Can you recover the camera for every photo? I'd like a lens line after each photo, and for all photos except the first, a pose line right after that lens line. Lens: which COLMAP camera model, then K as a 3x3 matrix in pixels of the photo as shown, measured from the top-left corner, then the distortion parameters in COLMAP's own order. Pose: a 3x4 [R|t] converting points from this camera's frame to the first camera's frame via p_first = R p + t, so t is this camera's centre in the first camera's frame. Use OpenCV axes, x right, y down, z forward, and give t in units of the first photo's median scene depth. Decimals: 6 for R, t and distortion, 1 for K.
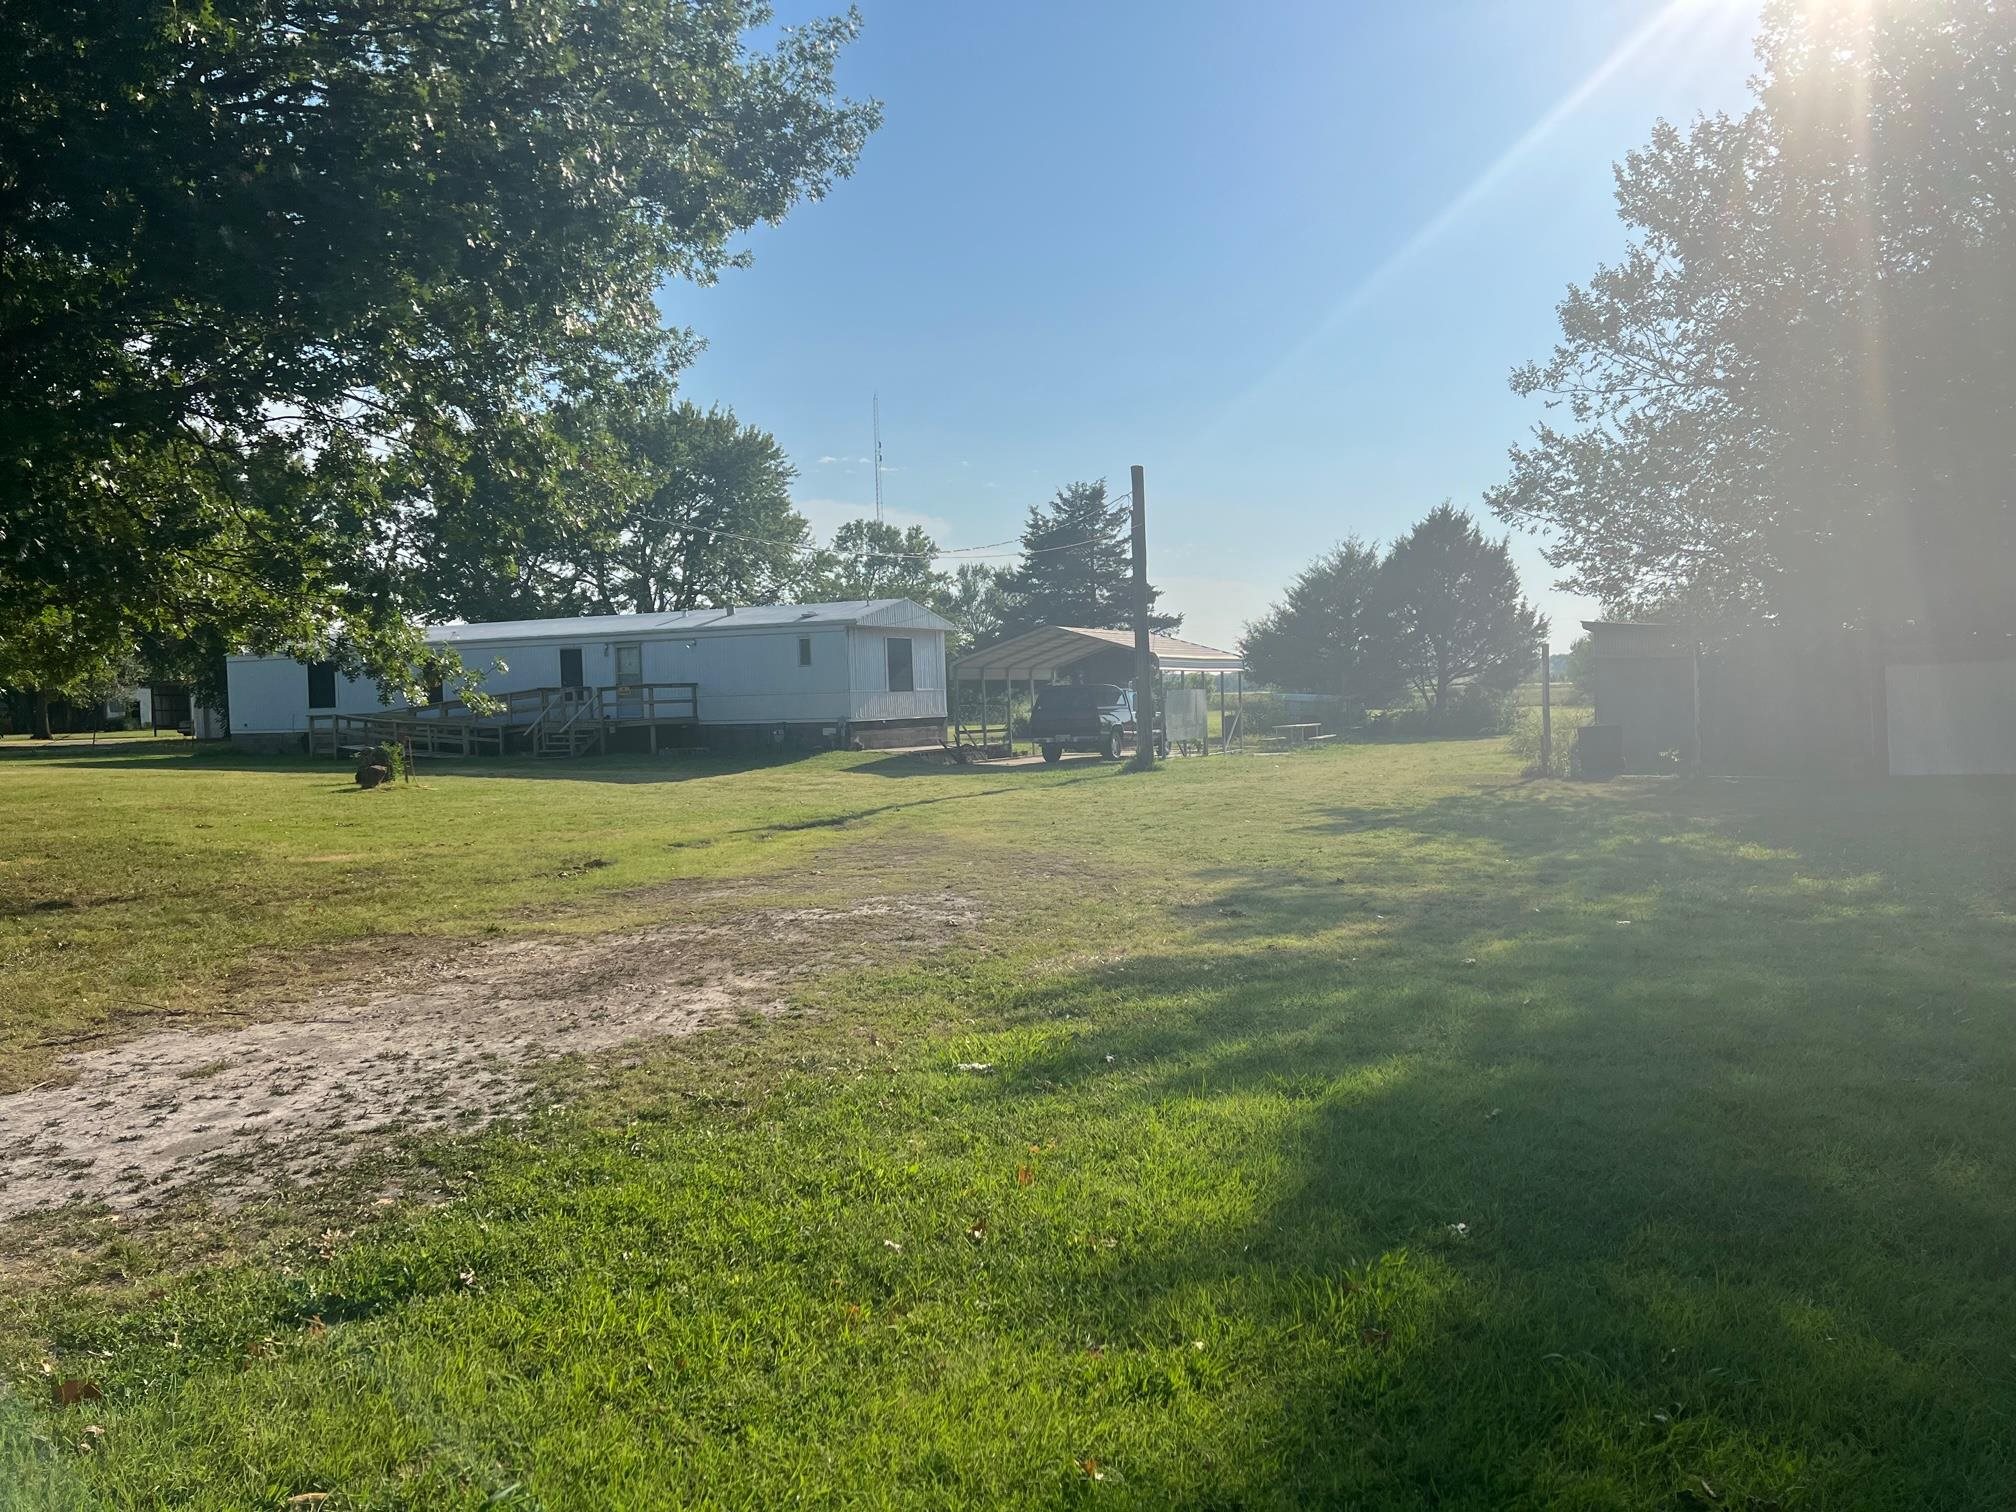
lens RADIAL K [[1512.3, 0, 1004.6], [0, 1512.3, 749.1], [0, 0, 1]] dist [0.052972, -0.049272]
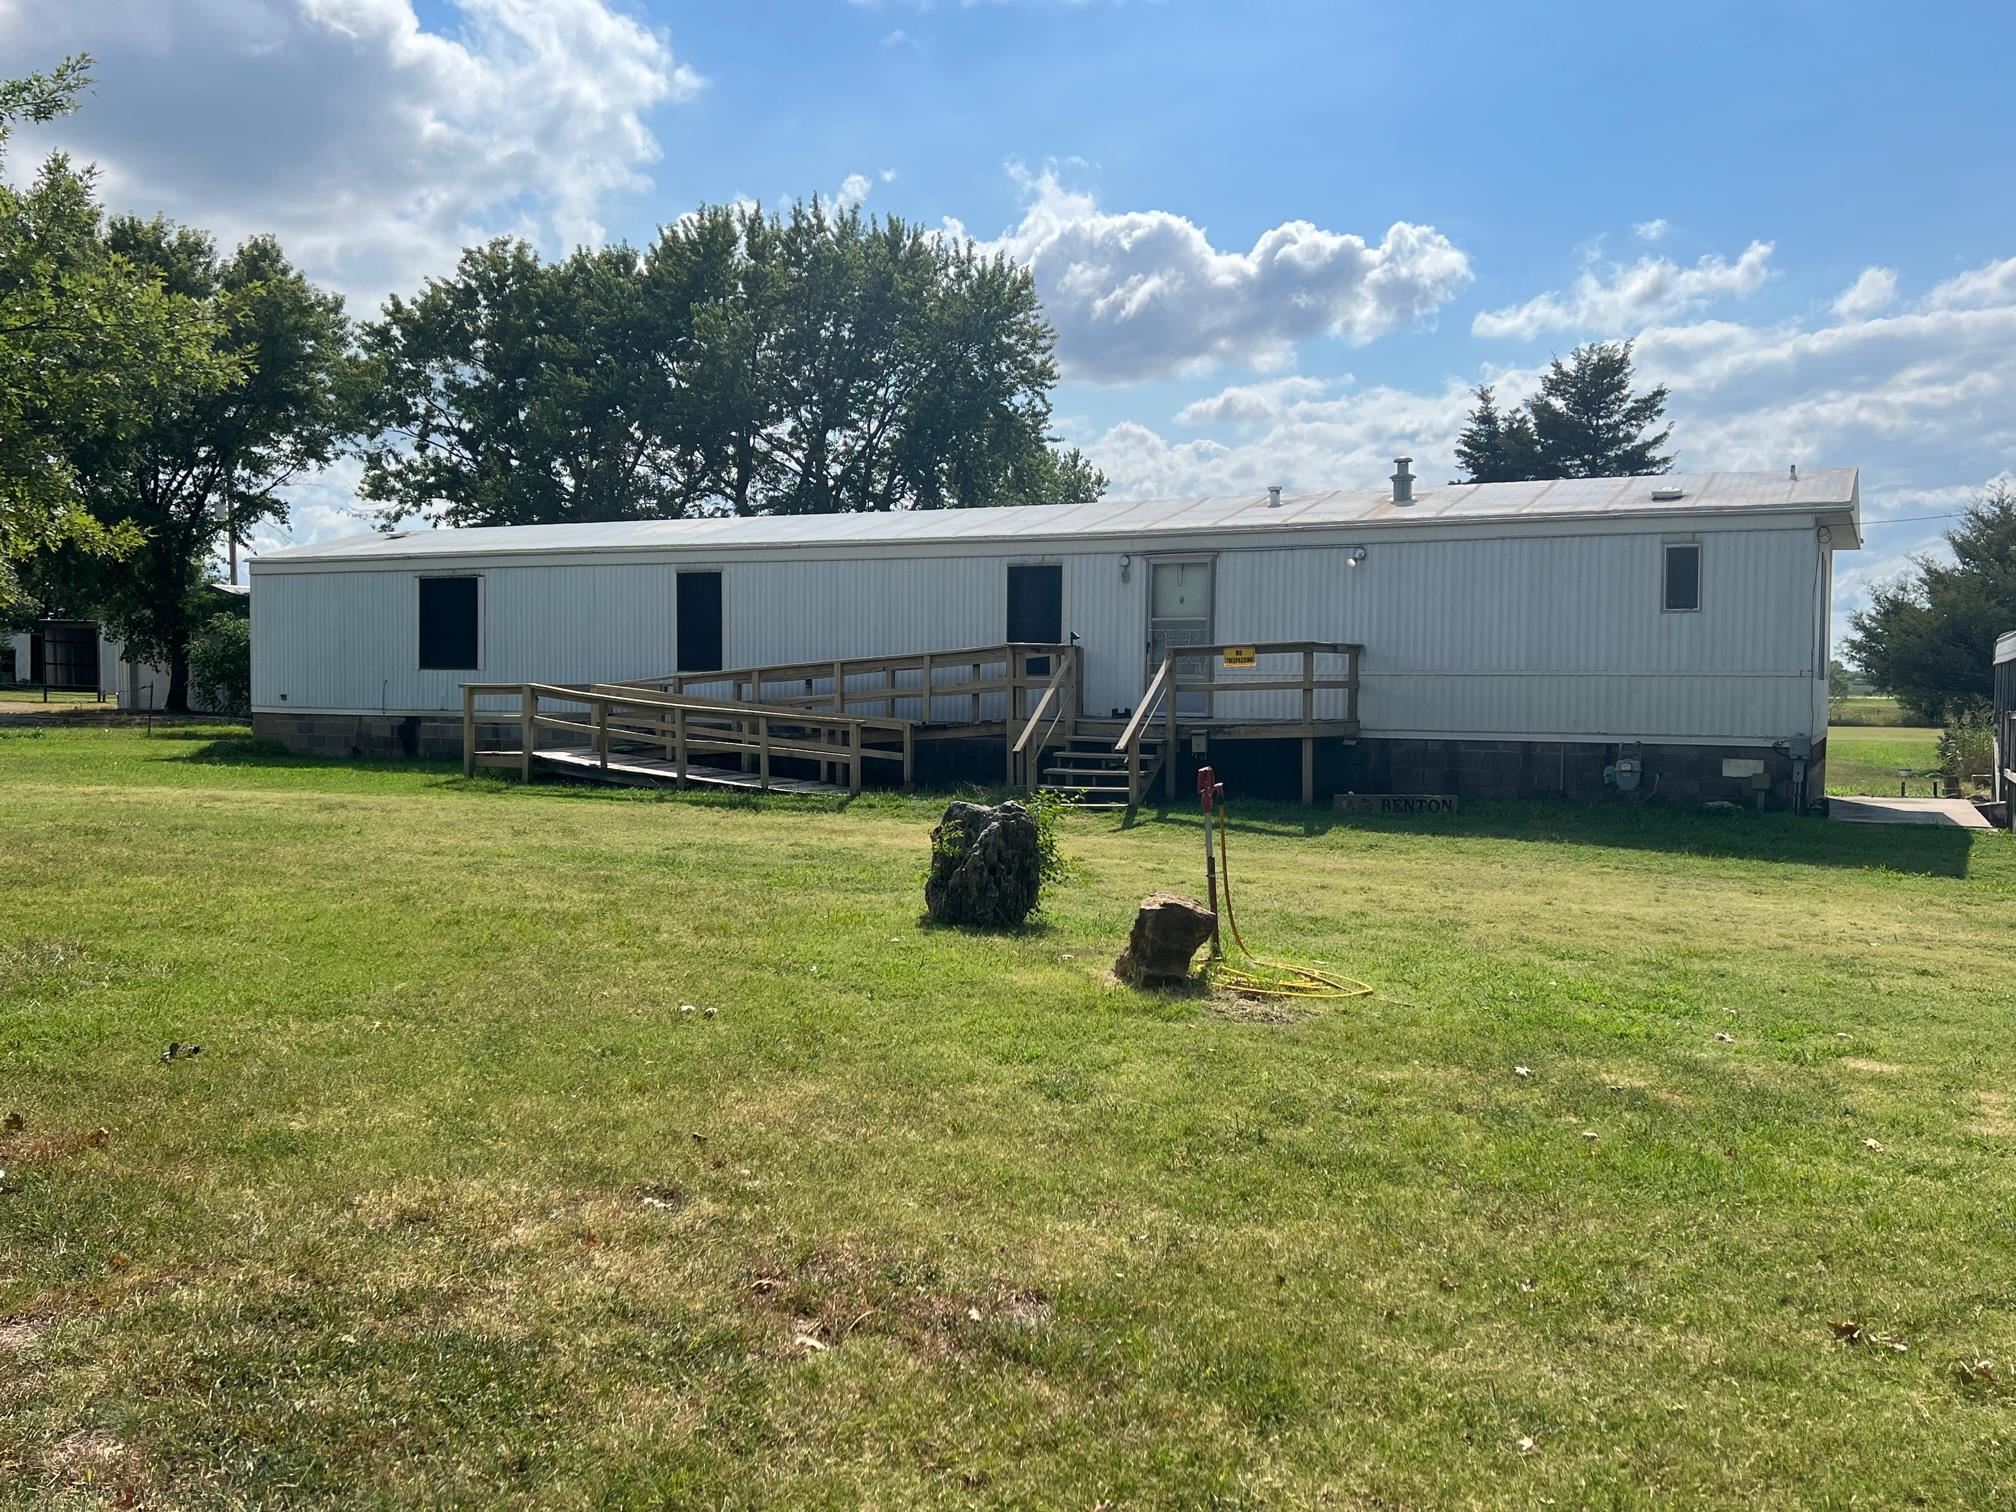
lens RADIAL K [[1748.6, 0, 1034.1], [0, 1748.6, 752.0], [0, 0, 1]] dist [0.029561, -0.013642]
pose [[0.999198, 0.033852, 0.021394, -0.146390], [-0.033966, 0.999411, 0.004976, -0.005219], [-0.021213, -0.005699, 0.999759, 0.226062]]
